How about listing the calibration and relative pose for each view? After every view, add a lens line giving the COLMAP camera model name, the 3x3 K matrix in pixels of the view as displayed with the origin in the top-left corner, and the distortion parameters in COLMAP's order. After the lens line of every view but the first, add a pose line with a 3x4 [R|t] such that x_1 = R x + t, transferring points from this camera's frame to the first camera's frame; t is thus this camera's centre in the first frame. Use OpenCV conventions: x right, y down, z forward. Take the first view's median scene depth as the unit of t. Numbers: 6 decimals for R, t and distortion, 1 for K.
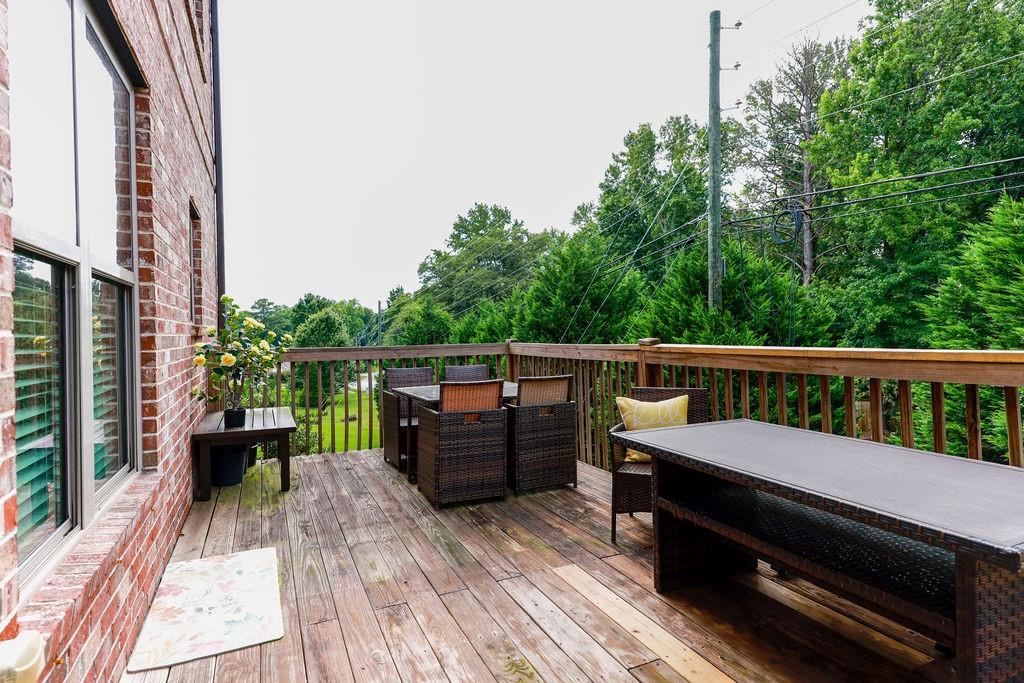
lens RADIAL K [[531.3, 0, 507.7], [0, 531.3, 330.5], [0, 0, 1]] dist [0.001768, 0.000255]
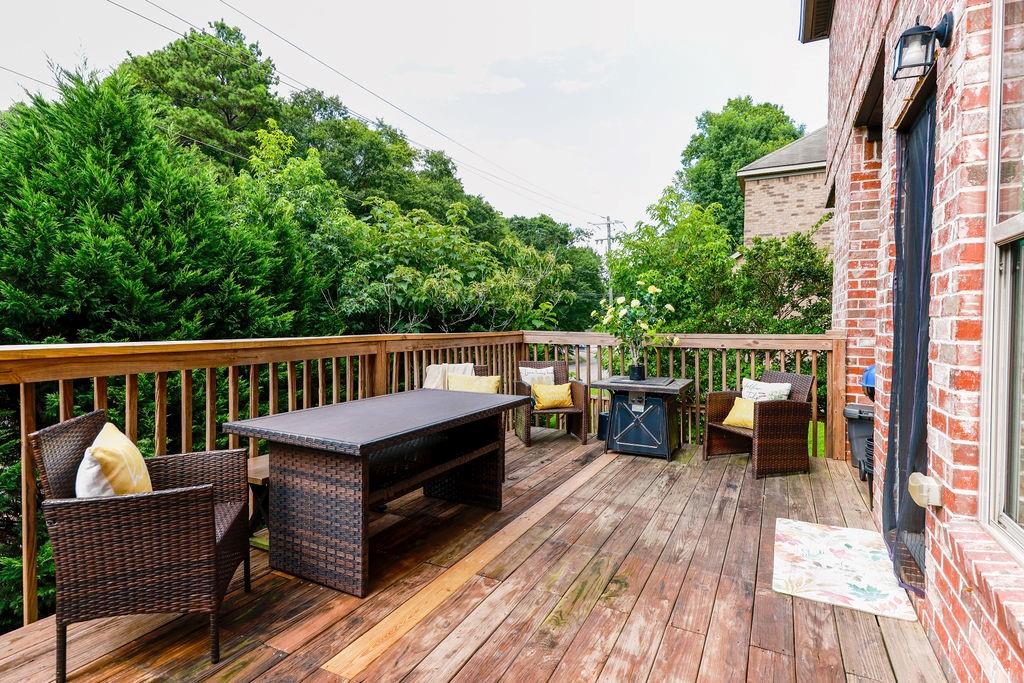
lens RADIAL K [[531.3, 0, 507.7], [0, 531.3, 330.5], [0, 0, 1]] dist [0.001768, 0.000255]
pose [[-0.616796, -0.007245, 0.787090, -0.694634], [0.008740, 0.999833, 0.016052, 0.005712], [-0.787075, 0.016780, -0.616630, 1.551726]]
